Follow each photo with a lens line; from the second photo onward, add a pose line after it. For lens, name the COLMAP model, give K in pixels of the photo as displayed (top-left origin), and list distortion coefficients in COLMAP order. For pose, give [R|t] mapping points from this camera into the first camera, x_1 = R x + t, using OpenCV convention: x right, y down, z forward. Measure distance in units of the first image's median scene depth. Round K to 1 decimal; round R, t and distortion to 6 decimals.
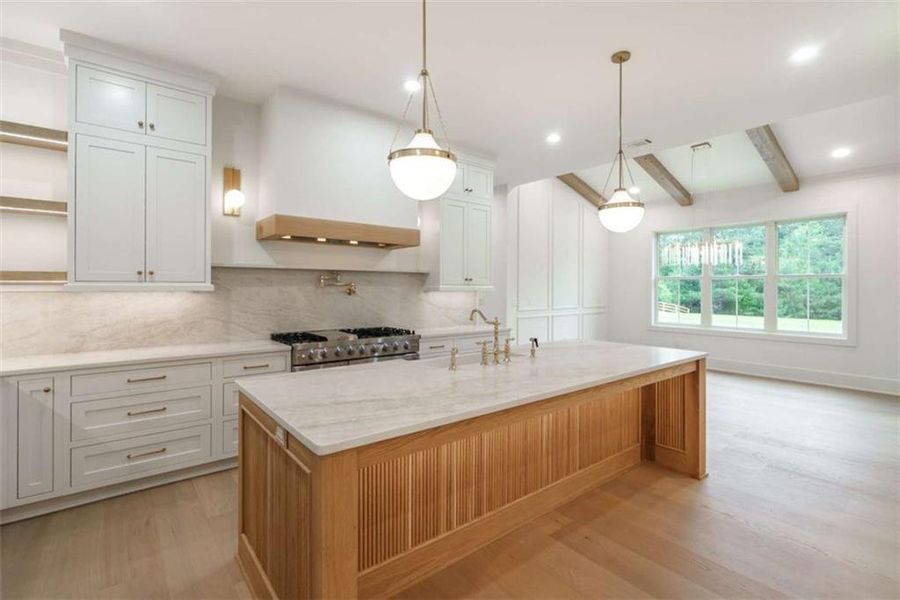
lens RADIAL K [[416.4, 0, 451.5], [0, 416.4, 291.8], [0, 0, 1]] dist [0.001247, 0.000209]
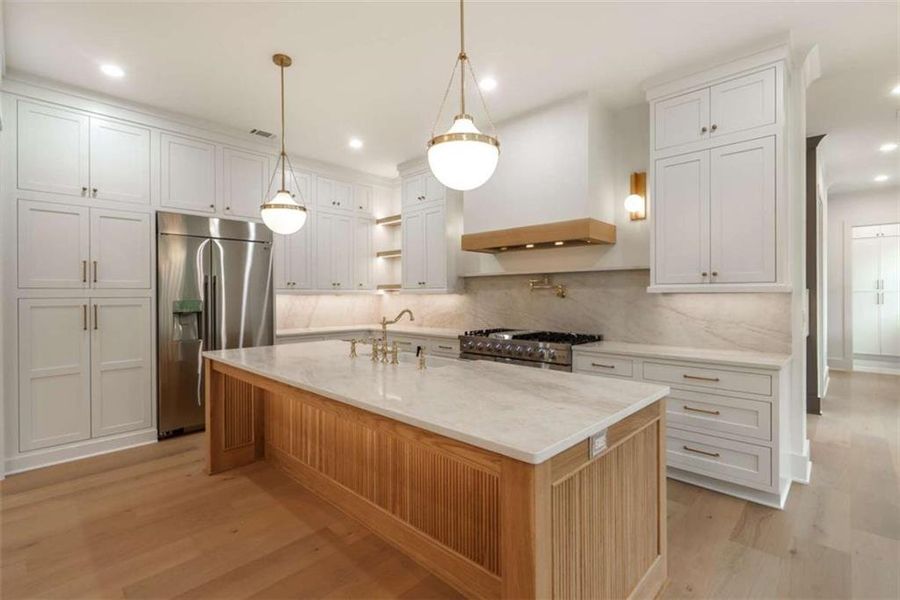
lens RADIAL K [[418.2, 0, 452.8], [0, 418.2, 296.7], [0, 0, 1]] dist [0.000752, 0.000123]
pose [[0.125927, 0.001444, -0.992038, 0.981721], [-0.004240, 0.999991, 0.000917, 0.008008], [0.992030, 0.004091, 0.125932, 0.889404]]
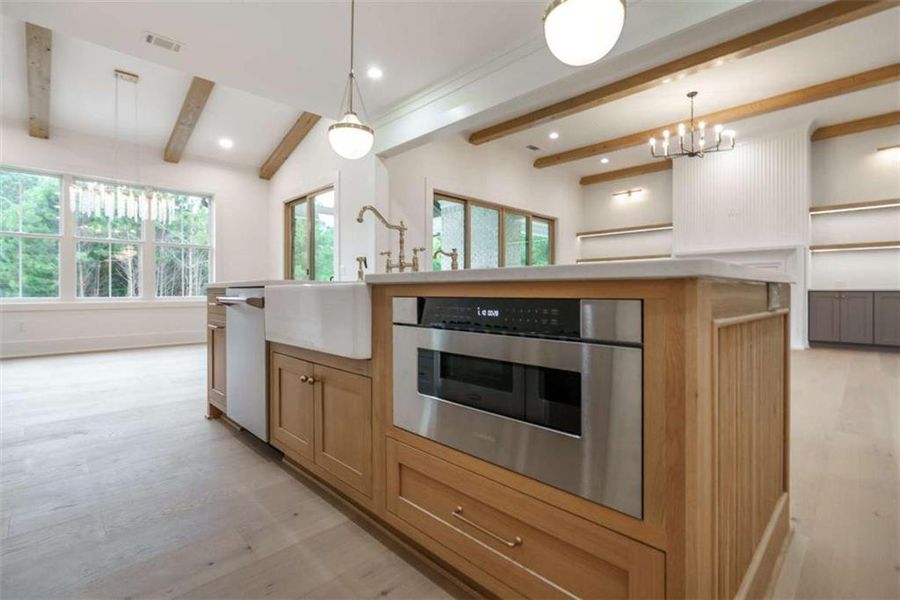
lens RADIAL K [[418.2, 0, 452.8], [0, 418.2, 296.7], [0, 0, 1]] dist [0.000752, 0.000123]
pose [[-0.097014, -0.010522, 0.995227, -0.591815], [0.004941, 0.999927, 0.011053, 0.169532], [-0.995271, 0.005989, -0.096955, 0.858707]]
